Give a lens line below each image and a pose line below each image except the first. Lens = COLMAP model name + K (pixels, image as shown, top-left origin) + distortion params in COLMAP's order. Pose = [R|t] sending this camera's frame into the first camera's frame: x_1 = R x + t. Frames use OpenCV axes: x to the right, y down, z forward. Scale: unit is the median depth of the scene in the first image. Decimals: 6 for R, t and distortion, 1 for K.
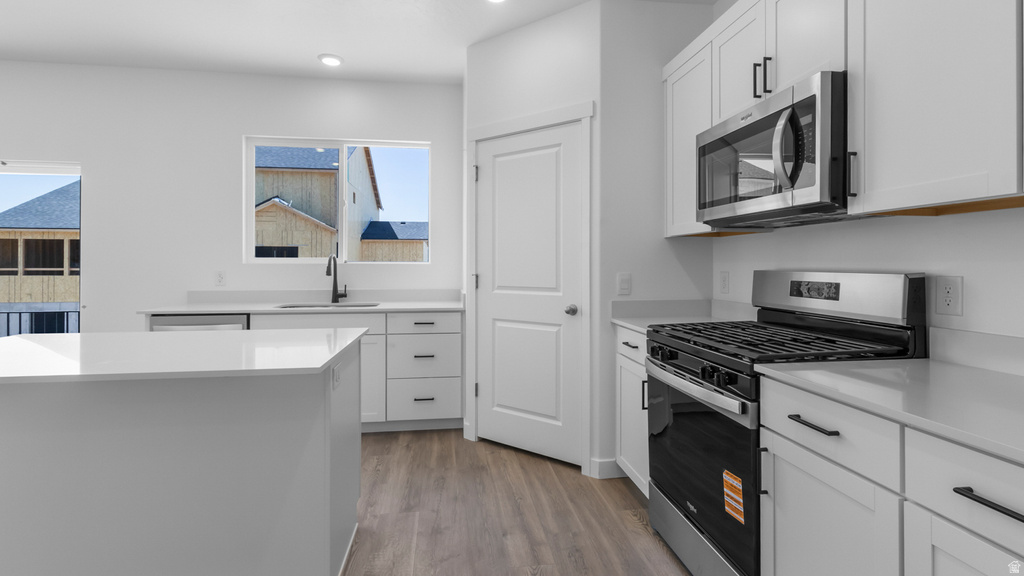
lens RADIAL K [[474.6, 0, 509.0], [0, 474.6, 262.6], [0, 0, 1]] dist [0.000265, 0.000138]
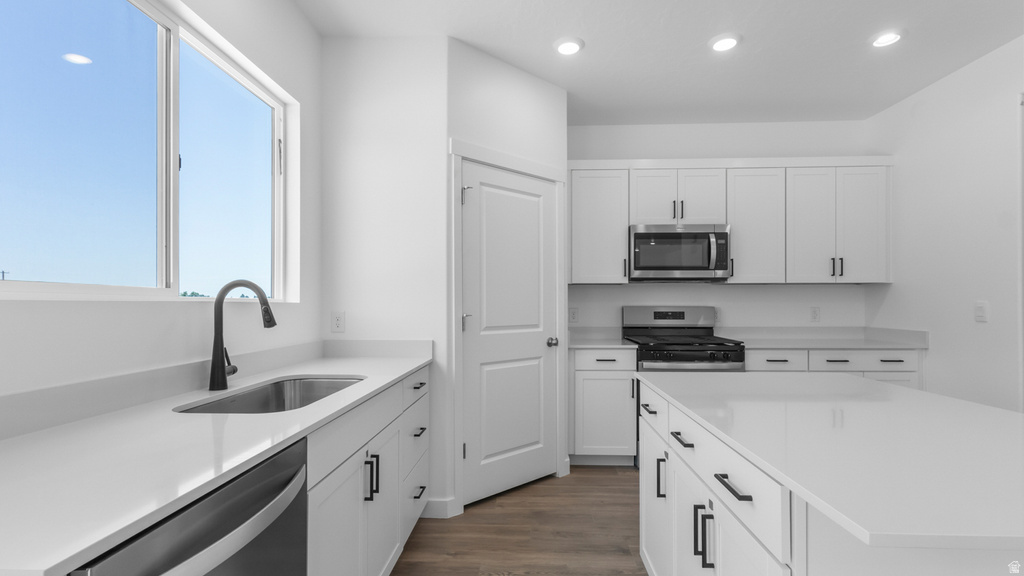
lens RADIAL K [[475.6, 0, 509.1], [0, 475.6, 301.8], [0, 0, 1]] dist [-0.009173, -0.000071]
pose [[0.177328, 0.003897, 0.984144, -1.013719], [-0.002547, 0.999991, -0.003500, 0.004841], [-0.984148, -0.001886, 0.177337, 0.878239]]
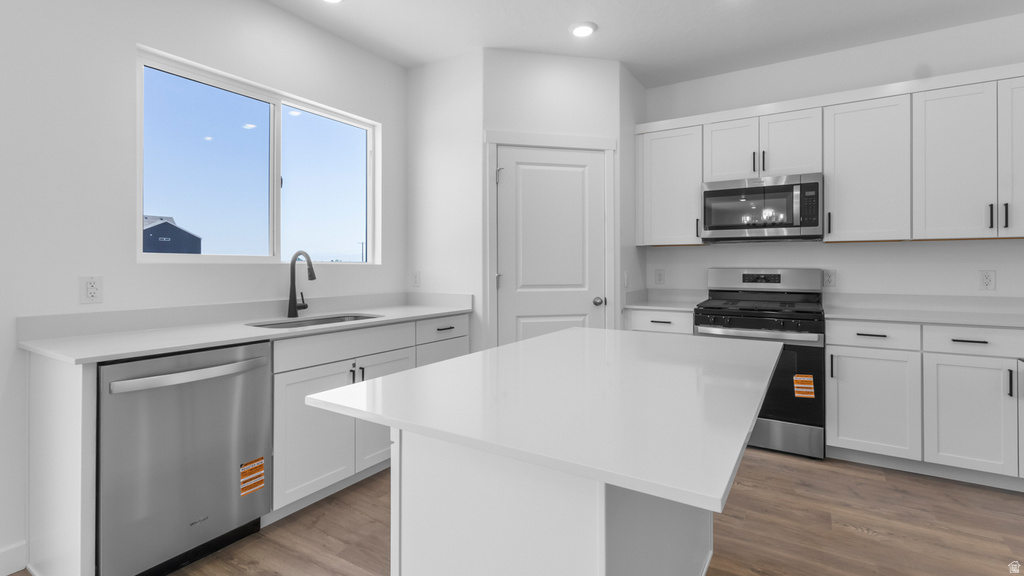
lens RADIAL K [[474.6, 0, 509.0], [0, 474.6, 262.6], [0, 0, 1]] dist [0.000265, 0.000138]
pose [[0.646002, 0.004087, 0.763325, -0.950713], [-0.002176, 0.999991, -0.003512, 0.002857], [-0.763333, 0.000608, 0.646005, 0.366396]]
